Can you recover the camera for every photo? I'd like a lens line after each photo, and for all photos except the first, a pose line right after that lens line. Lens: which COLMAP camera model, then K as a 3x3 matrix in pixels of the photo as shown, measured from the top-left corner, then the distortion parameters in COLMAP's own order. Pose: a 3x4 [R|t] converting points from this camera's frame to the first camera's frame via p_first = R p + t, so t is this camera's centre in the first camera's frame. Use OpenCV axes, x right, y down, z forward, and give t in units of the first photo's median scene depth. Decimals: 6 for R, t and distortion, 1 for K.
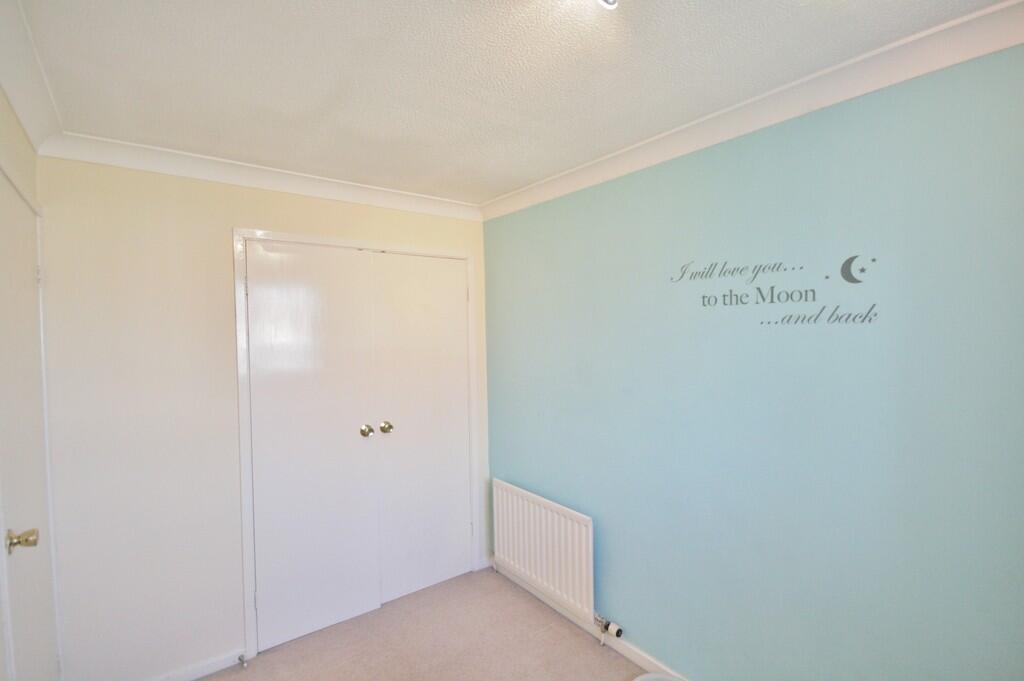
lens RADIAL K [[480.7, 0, 512.5], [0, 480.7, 340.5], [0, 0, 1]] dist [0.001534, 0.000117]
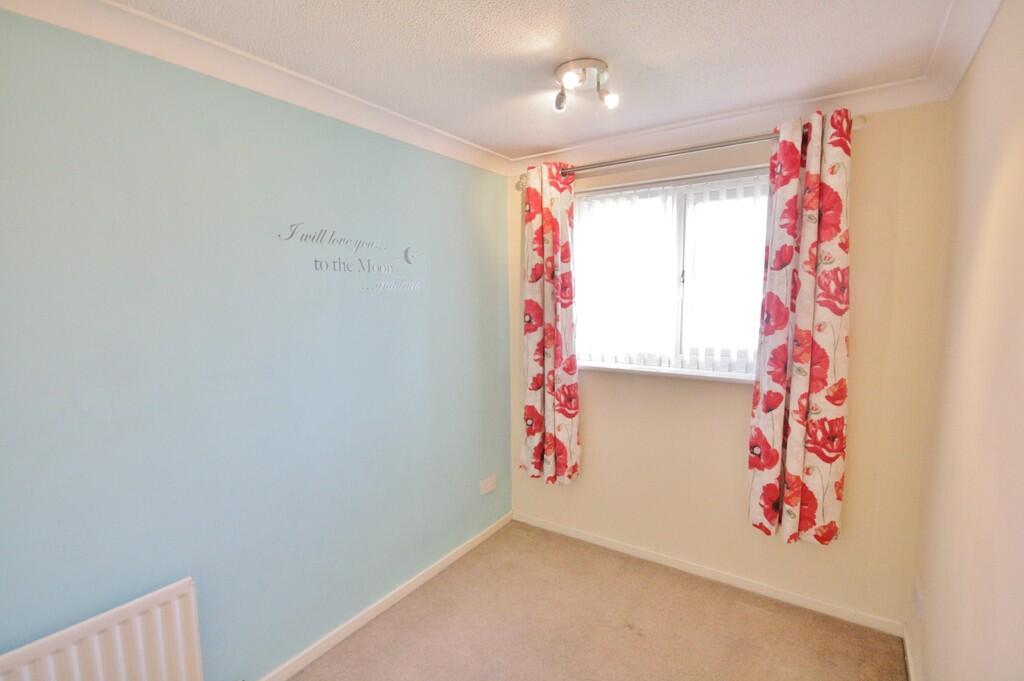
lens RADIAL K [[480.7, 0, 512.5], [0, 480.7, 341.3], [0, 0, 1]] dist [0.001534, 0.000117]
pose [[-0.311742, -0.079658, 0.946822, -0.717190], [0.030388, 0.995134, 0.093728, -0.004407], [-0.949681, 0.057991, -0.307804, 0.943684]]
